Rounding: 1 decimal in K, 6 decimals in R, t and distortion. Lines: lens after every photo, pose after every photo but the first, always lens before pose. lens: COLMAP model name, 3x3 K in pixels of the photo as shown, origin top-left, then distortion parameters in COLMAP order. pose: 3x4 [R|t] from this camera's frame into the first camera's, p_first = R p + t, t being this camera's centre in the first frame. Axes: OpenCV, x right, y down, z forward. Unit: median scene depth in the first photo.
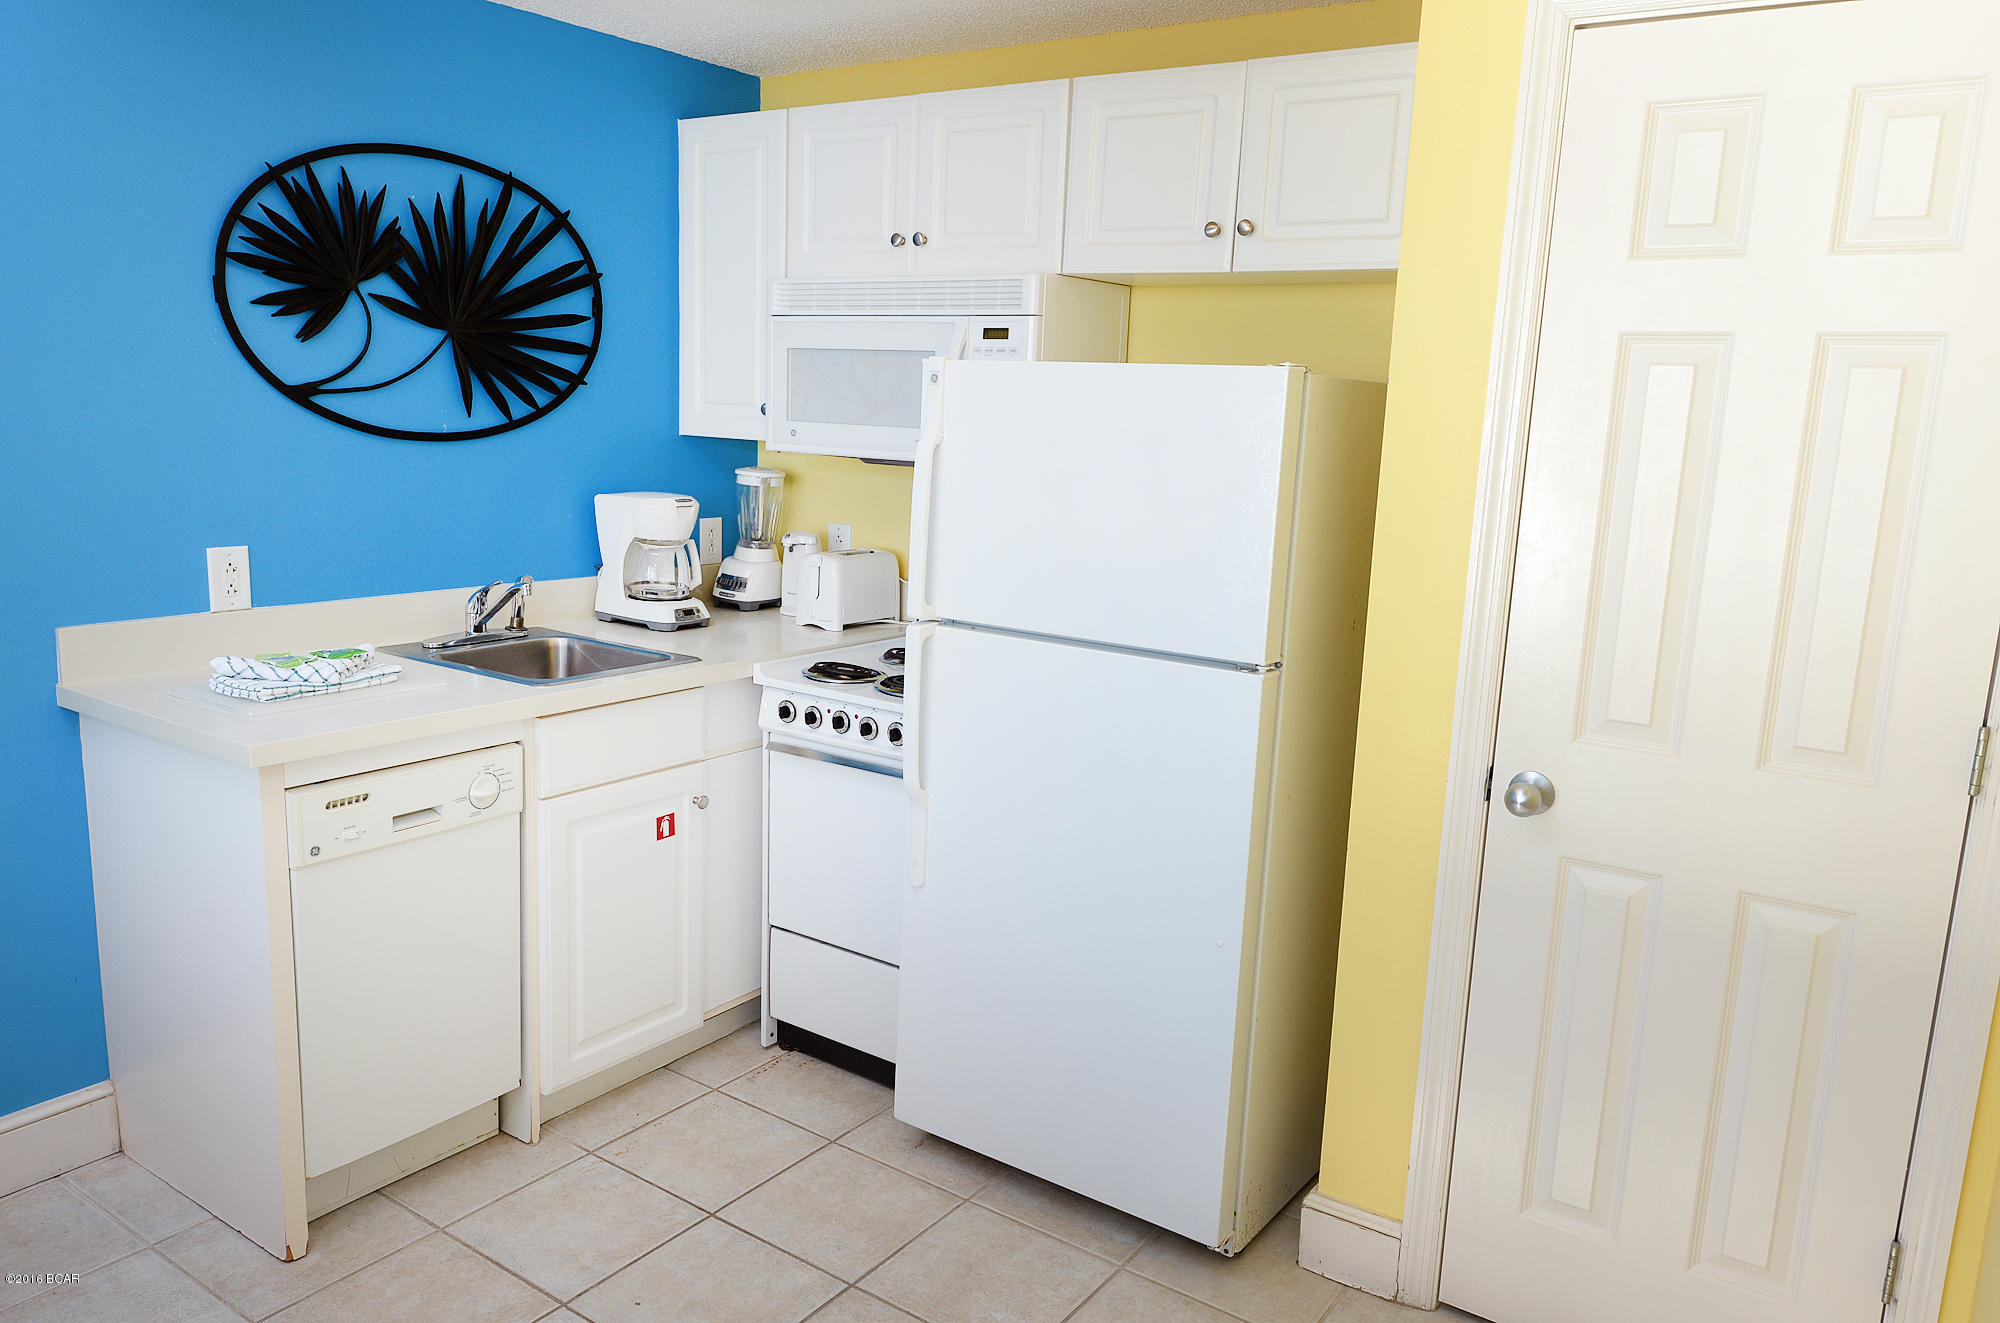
lens RADIAL K [[1459.7, 0, 982.3], [0, 1459.7, 660.9], [0, 0, 1]] dist [0.031717, -0.019079]
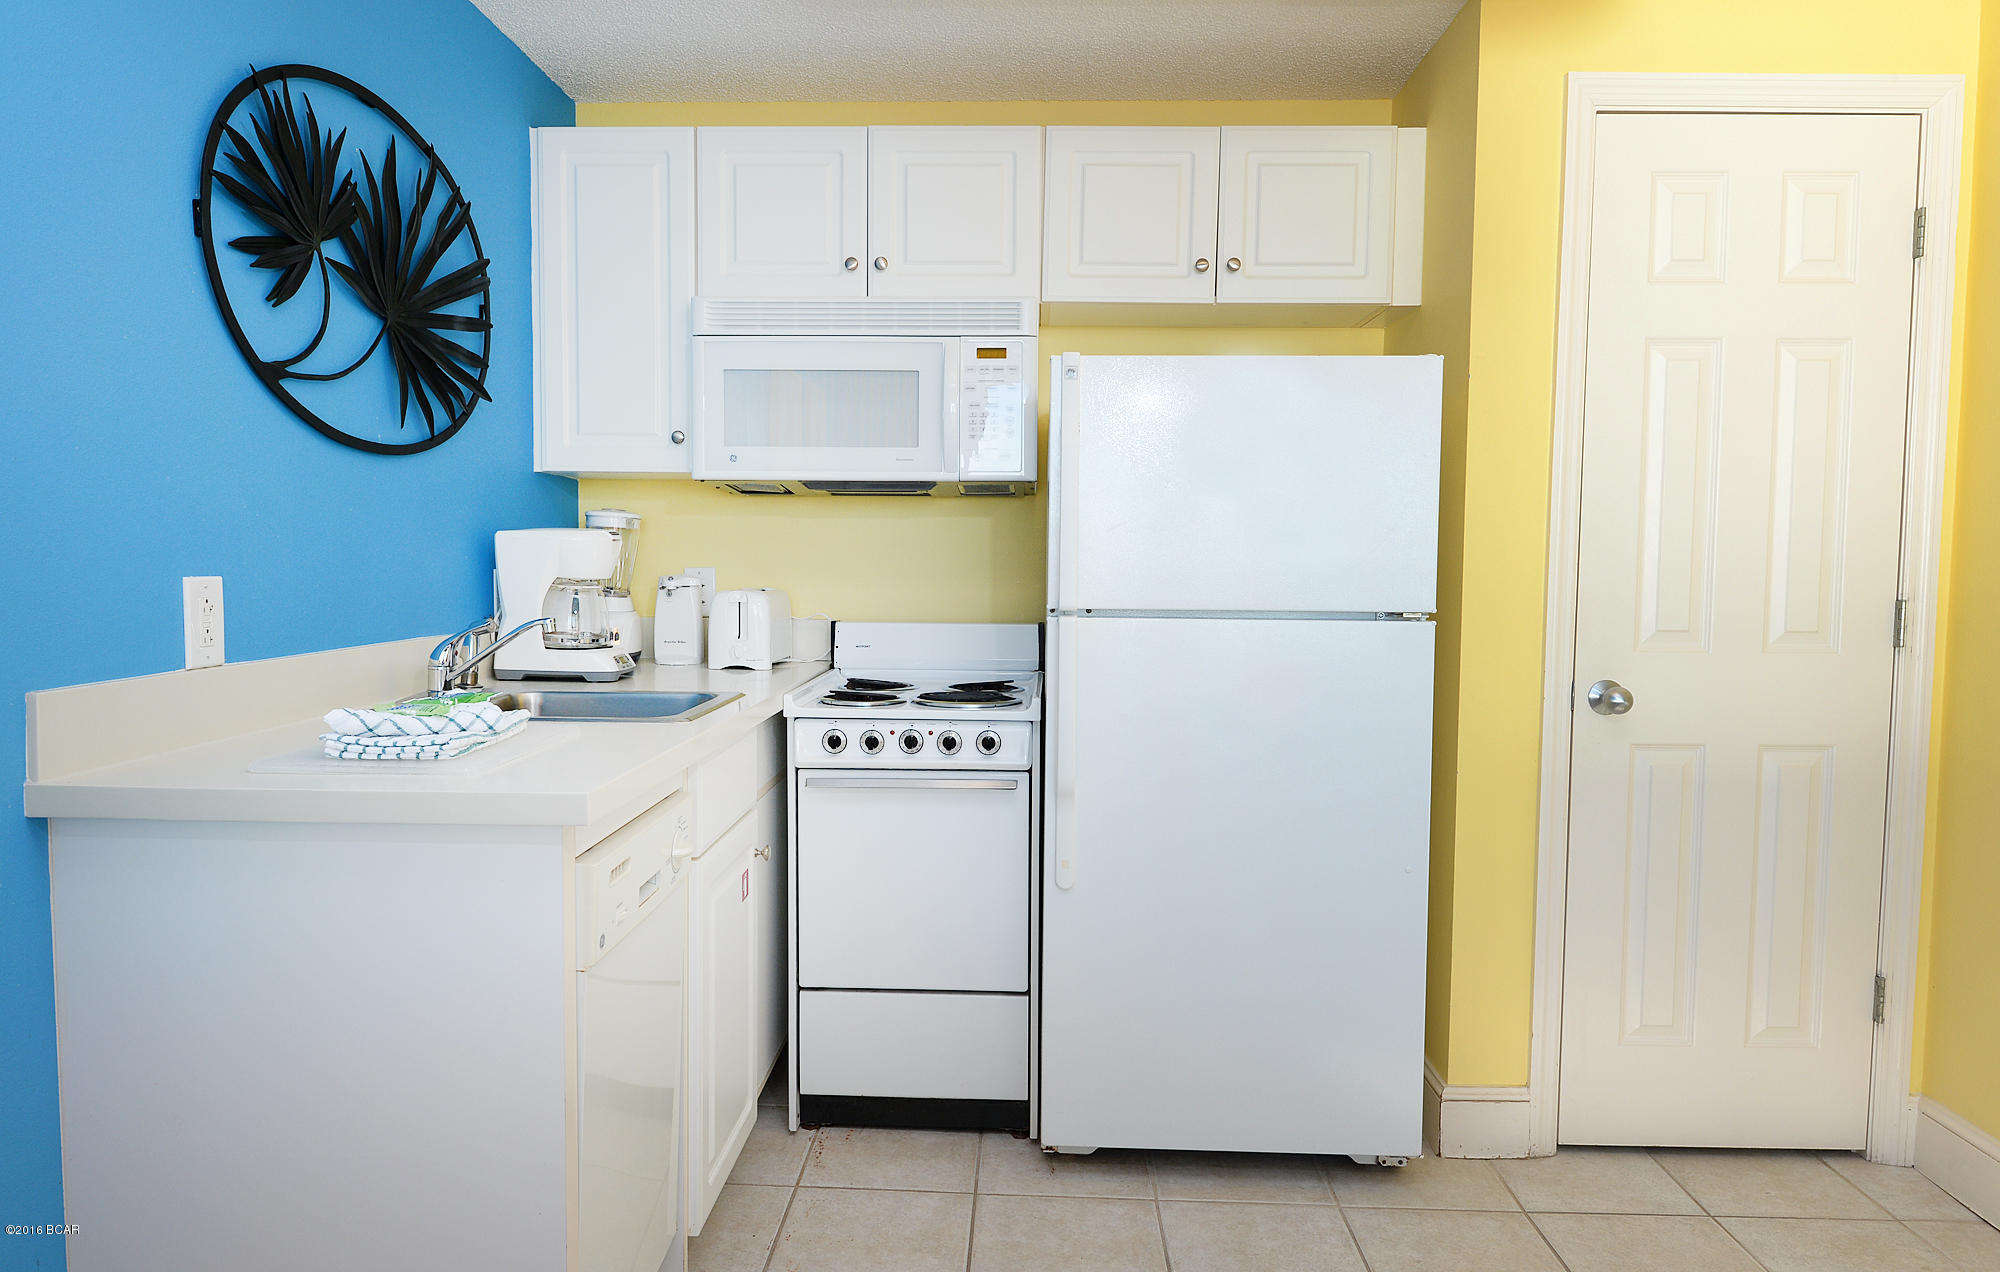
lens RADIAL K [[1288.3, 0, 984.5], [0, 1288.3, 616.4], [0, 0, 1]] dist [0.005349, 0.003338]
pose [[0.833463, -0.056912, 0.549637, -0.519326], [0.122212, 0.989035, -0.082912, 0.037021], [-0.538891, 0.136276, 0.831279, 0.272746]]
